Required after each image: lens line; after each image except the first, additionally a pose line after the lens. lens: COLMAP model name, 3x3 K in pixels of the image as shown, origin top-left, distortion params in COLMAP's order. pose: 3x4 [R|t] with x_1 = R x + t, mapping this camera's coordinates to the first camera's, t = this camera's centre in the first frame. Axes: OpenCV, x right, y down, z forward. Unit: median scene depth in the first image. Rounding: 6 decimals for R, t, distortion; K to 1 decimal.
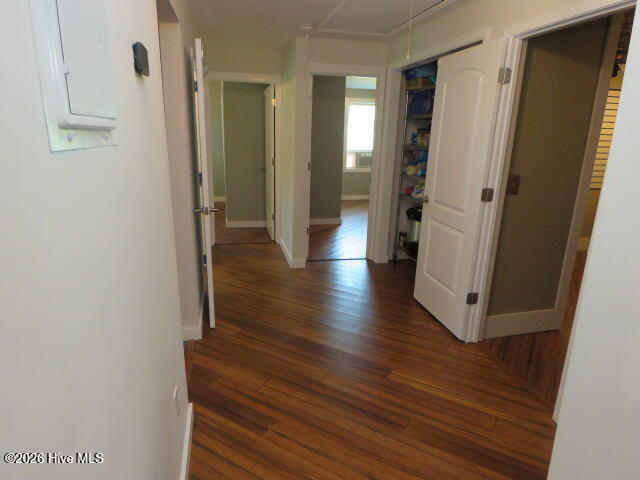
lens RADIAL K [[410.0, 0, 320.7], [0, 410.0, 242.1], [0, 0, 1]] dist [0.006176, -0.009216]
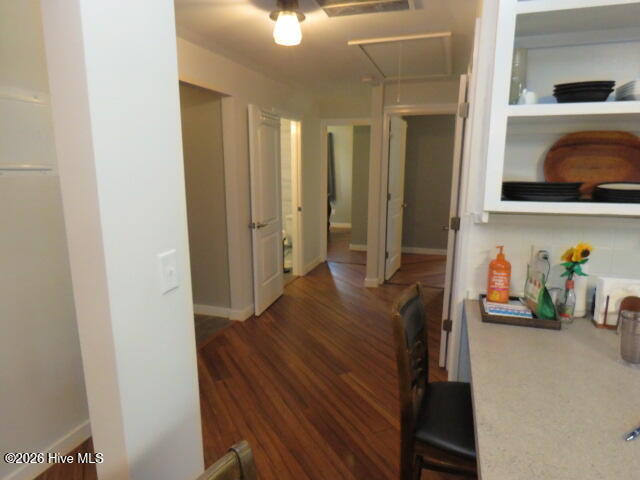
lens RADIAL K [[410.0, 0, 318.2], [0, 410.0, 240.9], [0, 0, 1]] dist [0.006176, -0.009216]
pose [[0.854343, 0.073600, -0.514471, 0.708165], [-0.120150, 0.991075, -0.057742, 0.034674], [0.505630, 0.111145, 0.855562, -0.047693]]
